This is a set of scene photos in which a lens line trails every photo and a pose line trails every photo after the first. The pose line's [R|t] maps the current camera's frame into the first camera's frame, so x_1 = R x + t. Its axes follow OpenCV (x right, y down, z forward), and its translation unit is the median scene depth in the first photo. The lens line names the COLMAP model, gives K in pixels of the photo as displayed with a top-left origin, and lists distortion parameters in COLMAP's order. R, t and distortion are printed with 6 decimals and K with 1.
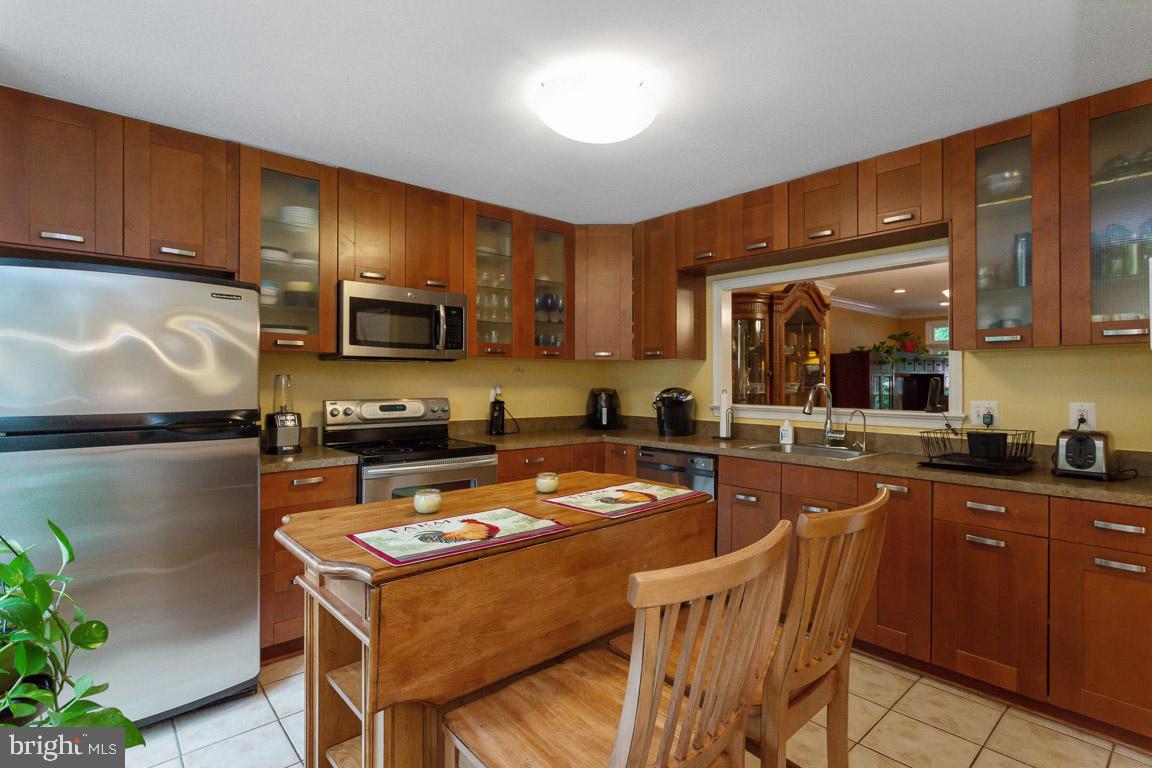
lens RADIAL K [[550.8, 0, 584.8], [0, 550.8, 375.1], [0, 0, 1]] dist [-0.000403, 0.000011]
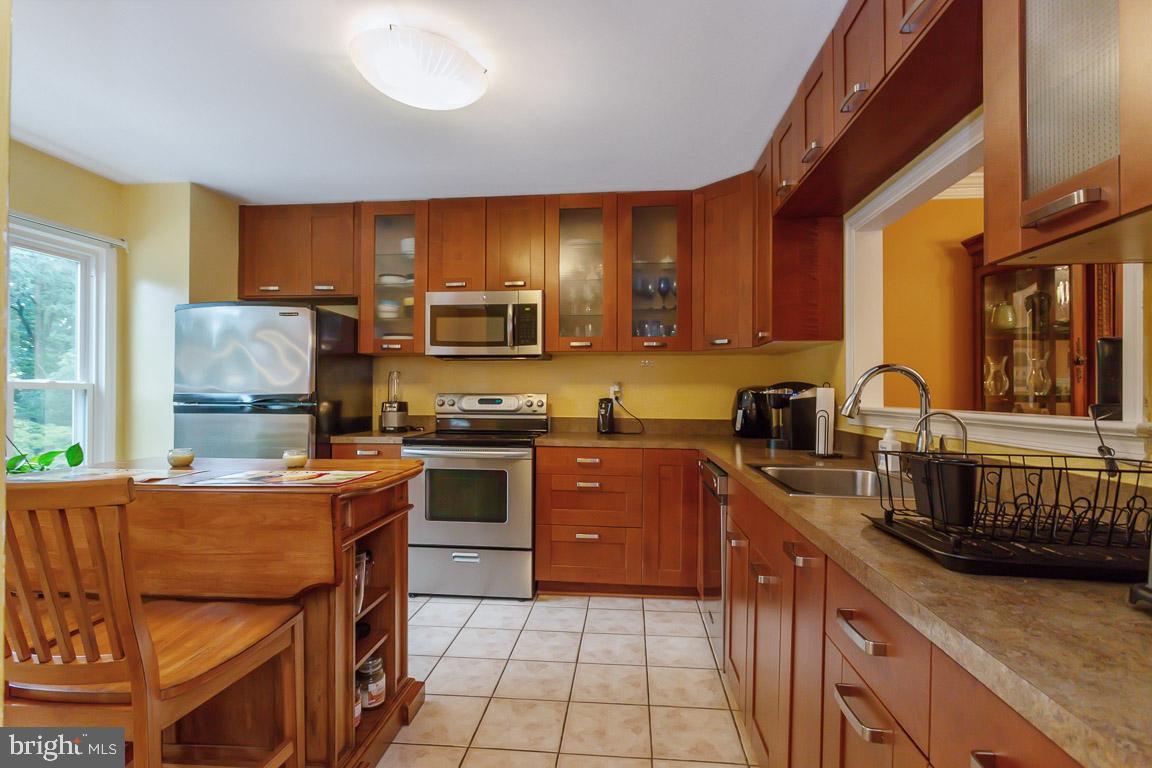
lens RADIAL K [[552.8, 0, 577.9], [0, 552.8, 389.7], [0, 0, 1]] dist [-0.002202, 0.000096]
pose [[0.683412, -0.004850, -0.730016, 0.601083], [0.006368, 0.999979, -0.000682, 0.038918], [0.730005, -0.004183, 0.683429, 0.376210]]
